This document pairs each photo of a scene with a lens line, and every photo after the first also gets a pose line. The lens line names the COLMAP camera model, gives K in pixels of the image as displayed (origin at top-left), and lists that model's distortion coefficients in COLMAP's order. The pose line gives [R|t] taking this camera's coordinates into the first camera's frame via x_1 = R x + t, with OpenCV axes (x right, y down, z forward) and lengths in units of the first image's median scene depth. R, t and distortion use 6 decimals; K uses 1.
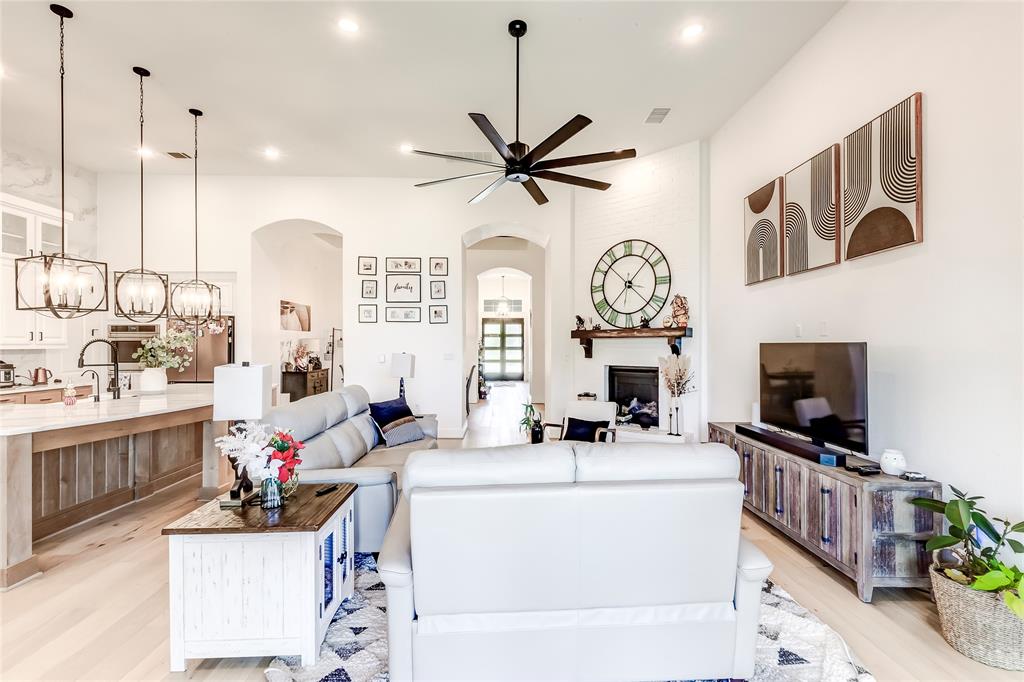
lens RADIAL K [[465.3, 0, 510.6], [0, 465.3, 344.2], [0, 0, 1]] dist [0.005610, -0.000187]
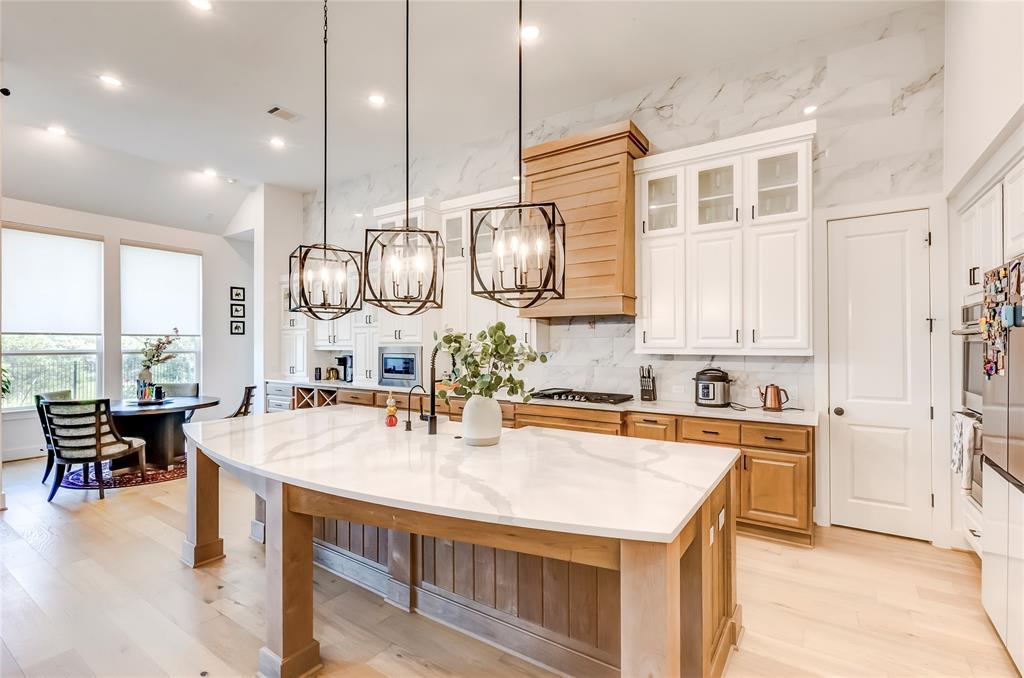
lens RADIAL K [[465.3, 0, 495.9], [0, 465.3, 336.9], [0, 0, 1]] dist [0.005610, -0.000187]
pose [[-0.579203, -0.007038, -0.815153, -0.255491], [0.001487, 0.999952, -0.009690, -0.008869], [0.815182, -0.006825, -0.579165, 1.032188]]
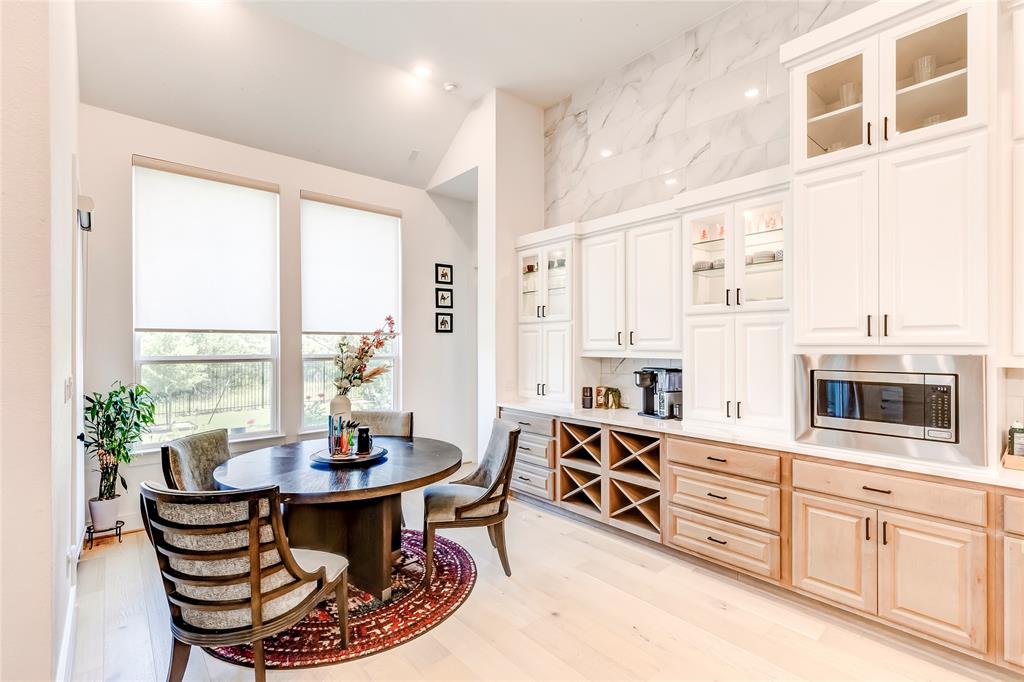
lens RADIAL K [[465.3, 0, 507.1], [0, 465.3, 342.7], [0, 0, 1]] dist [0.005610, -0.000187]
pose [[-0.771131, 0.000901, -0.636676, -0.426331], [0.000803, 1.000000, 0.000443, -0.009671], [0.636676, -0.000169, -0.771131, 0.432023]]
